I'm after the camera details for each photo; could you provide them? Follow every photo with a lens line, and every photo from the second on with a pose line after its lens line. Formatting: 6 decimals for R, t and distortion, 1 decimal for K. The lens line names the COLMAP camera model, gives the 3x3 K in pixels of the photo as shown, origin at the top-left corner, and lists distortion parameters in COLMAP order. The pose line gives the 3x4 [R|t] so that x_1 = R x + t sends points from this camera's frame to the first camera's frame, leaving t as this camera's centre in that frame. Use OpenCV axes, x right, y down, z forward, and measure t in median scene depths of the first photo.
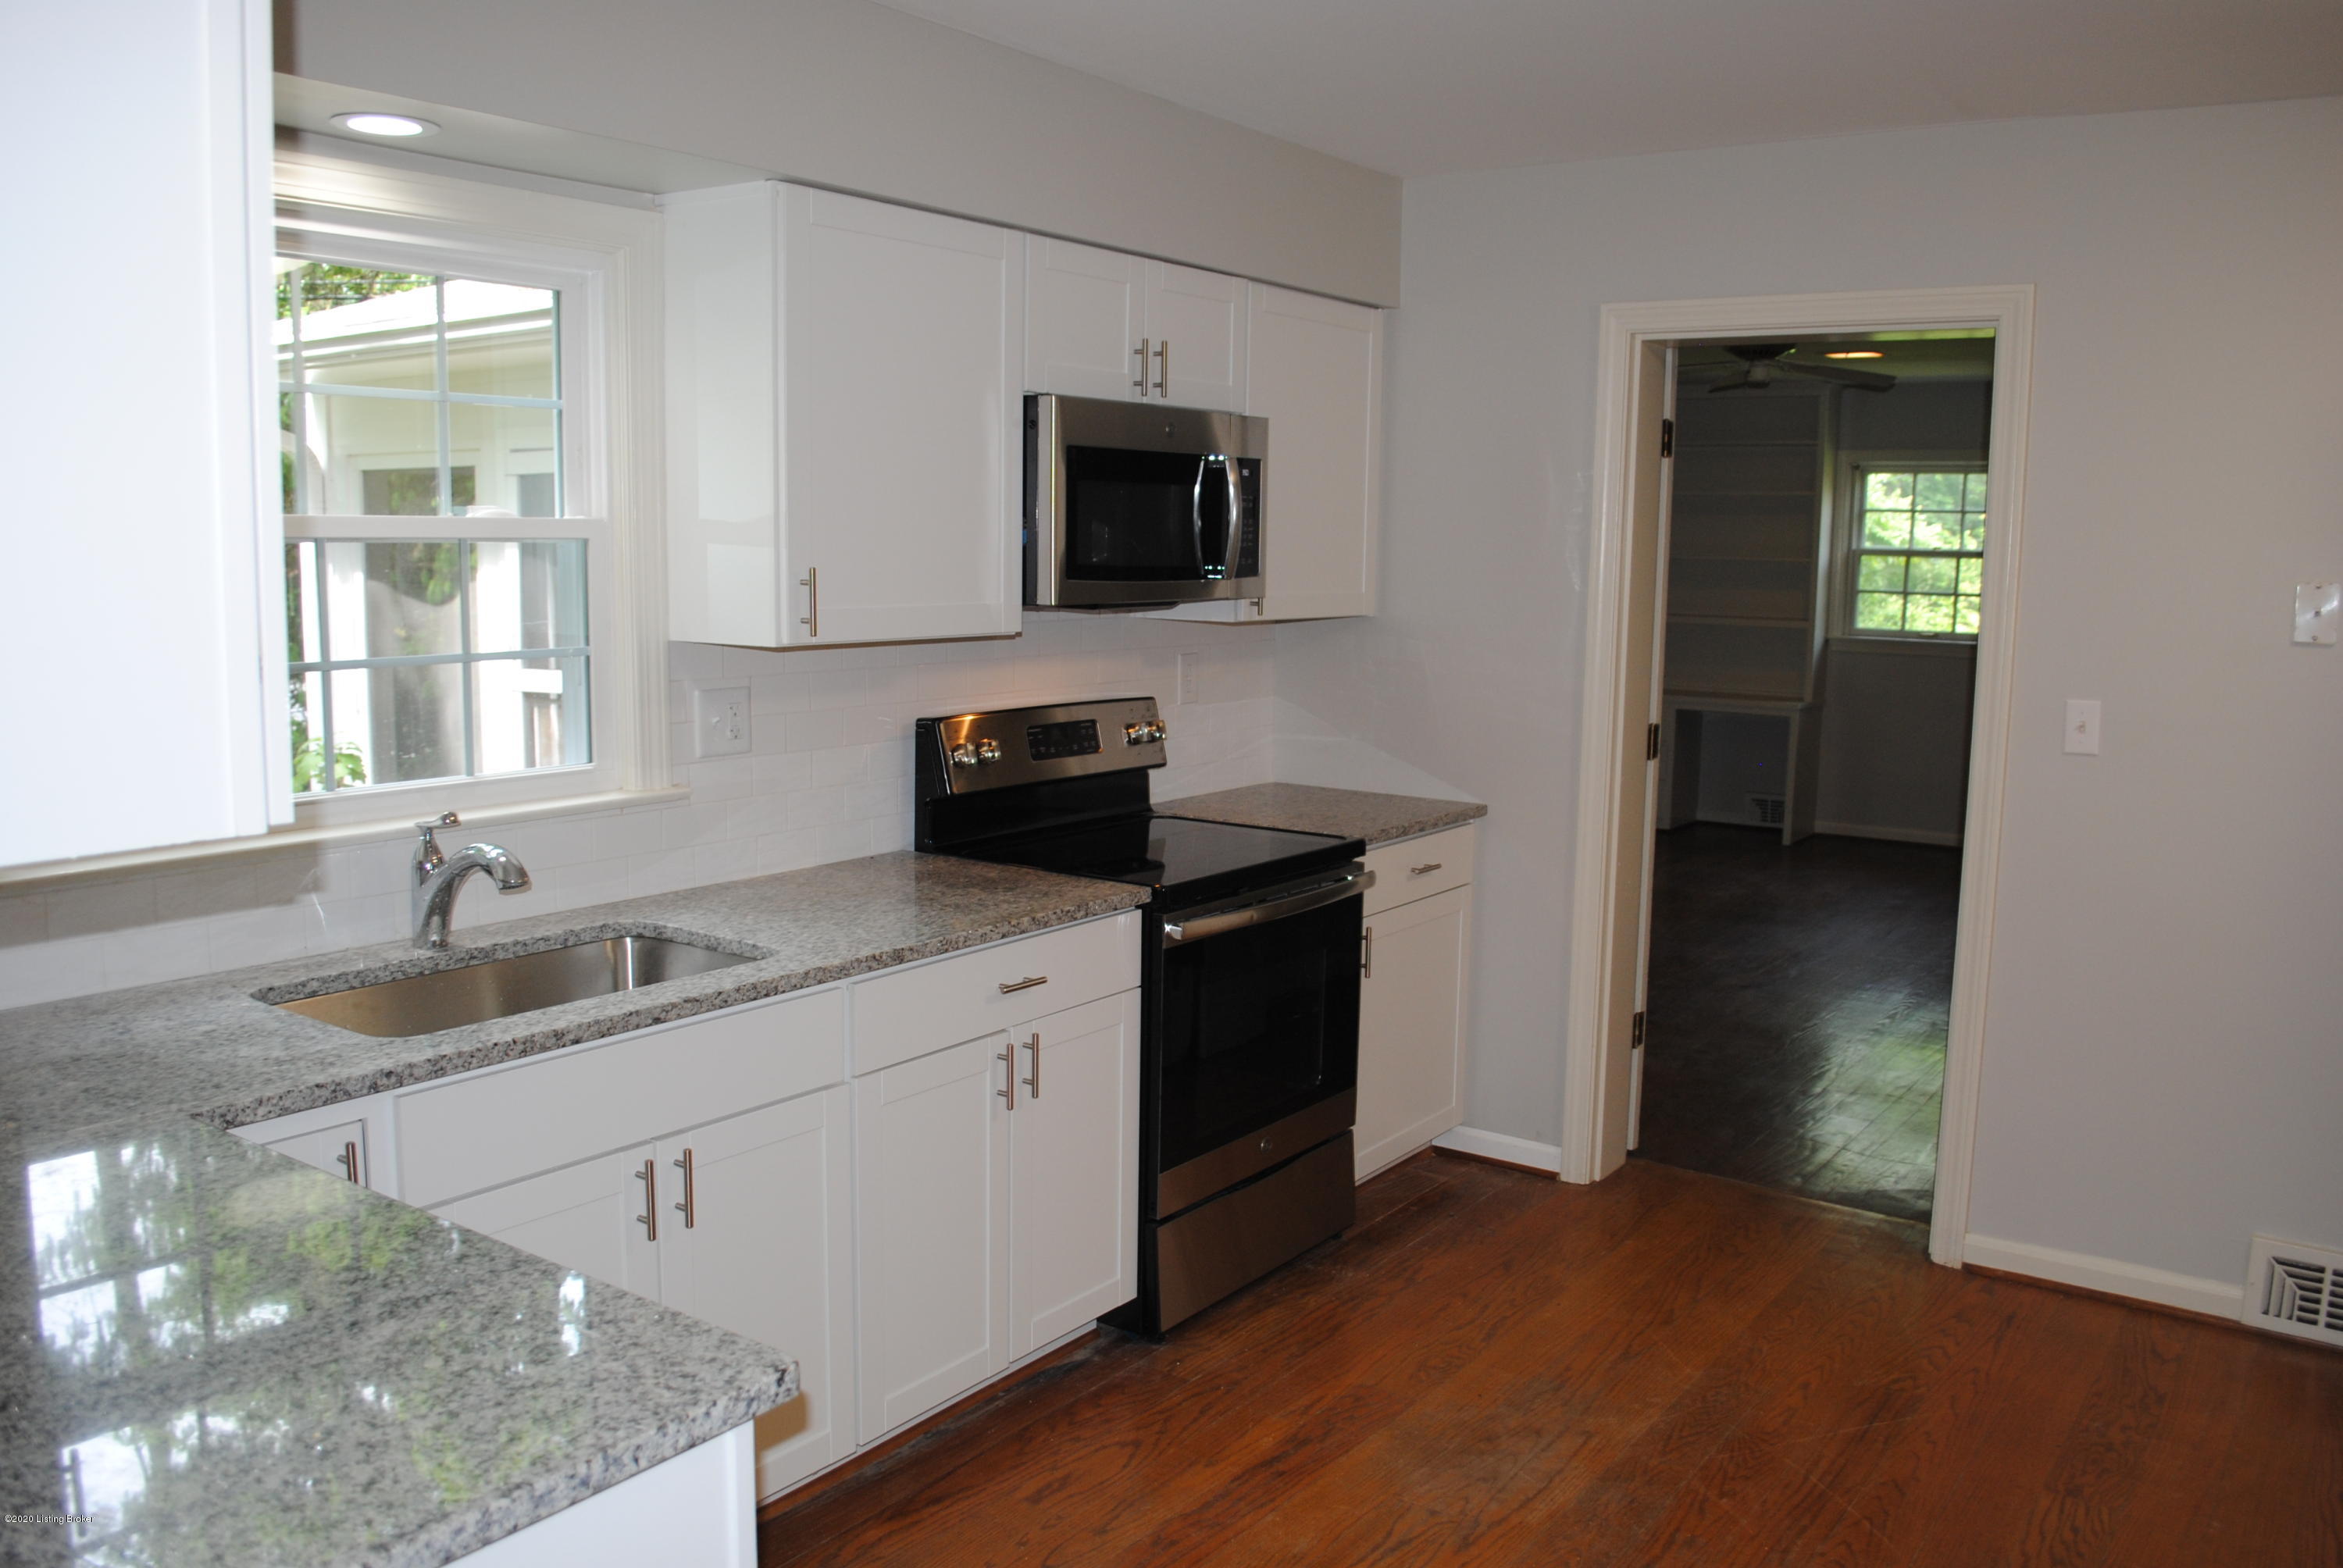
lens RADIAL K [[1852.9, 0, 1169.7], [0, 1852.9, 785.4], [0, 0, 1]] dist [-0.080866, 0.010319]
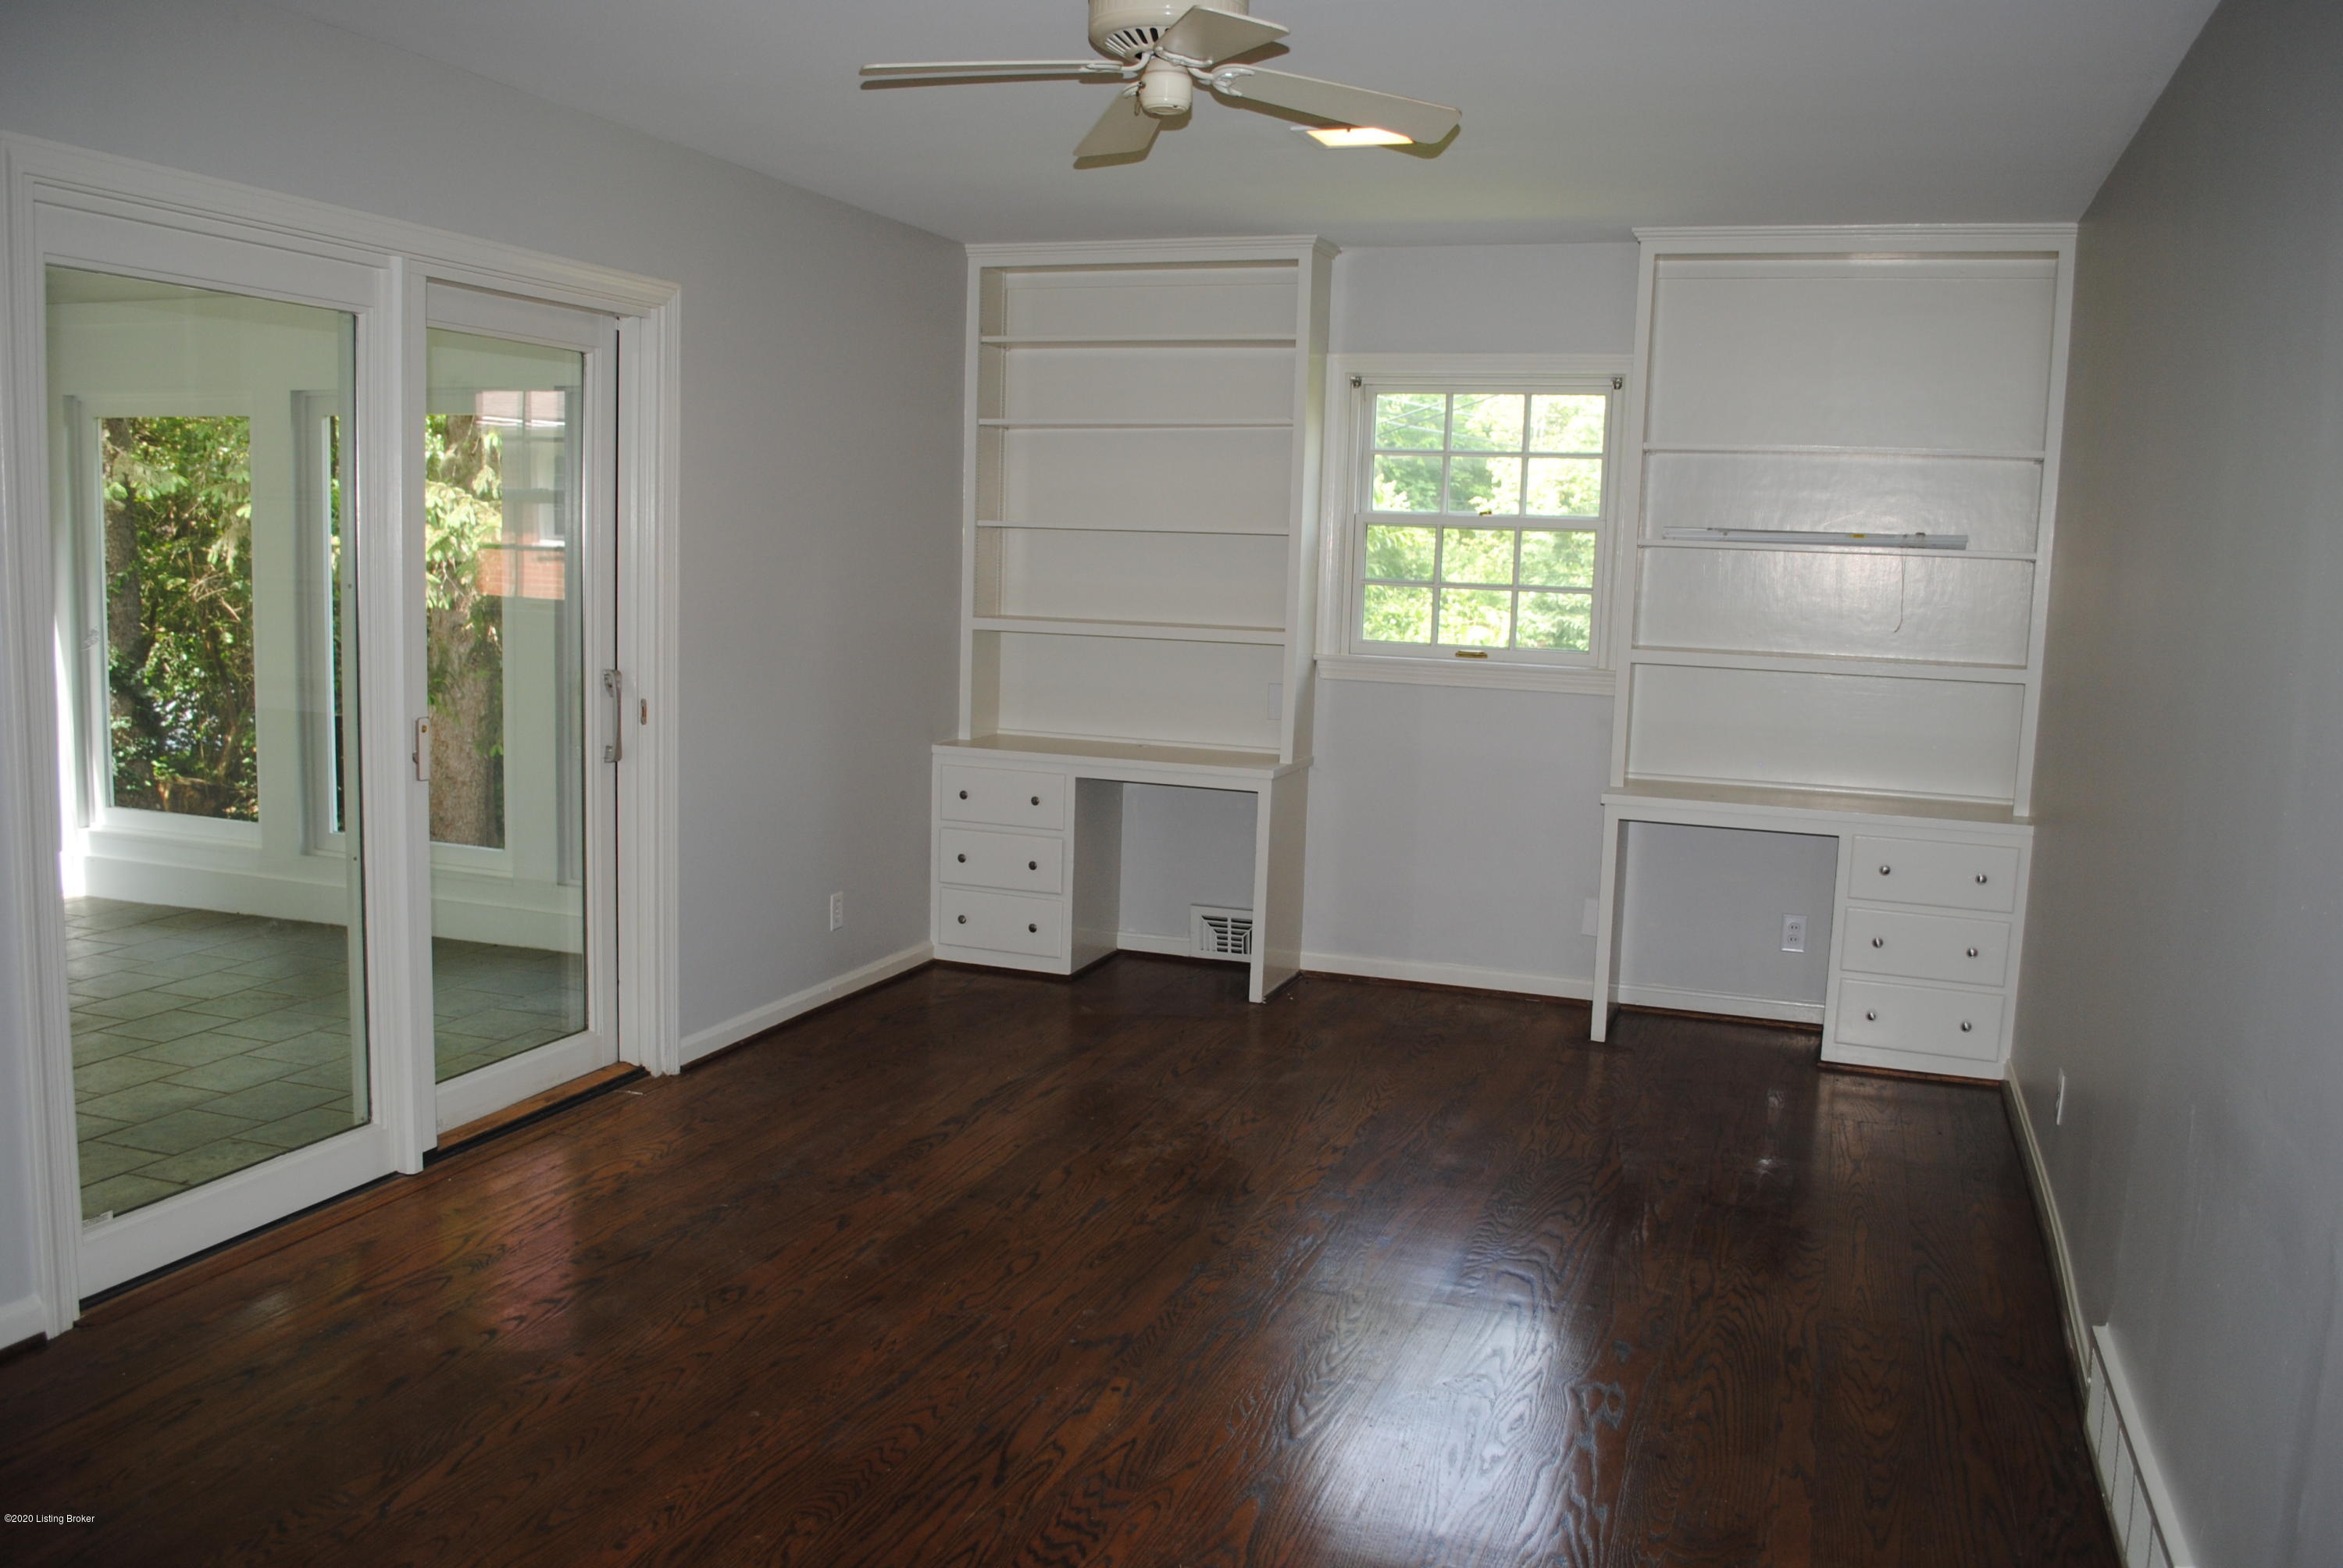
lens RADIAL K [[1852.9, 0, 1167.3], [0, 1852.9, 769.3], [0, 0, 1]] dist [-0.080866, 0.010319]
pose [[0.964567, -0.021079, 0.262996, 0.323630], [0.022154, 0.999754, -0.001123, -0.095392], [-0.262908, 0.006910, 0.964796, 0.910256]]
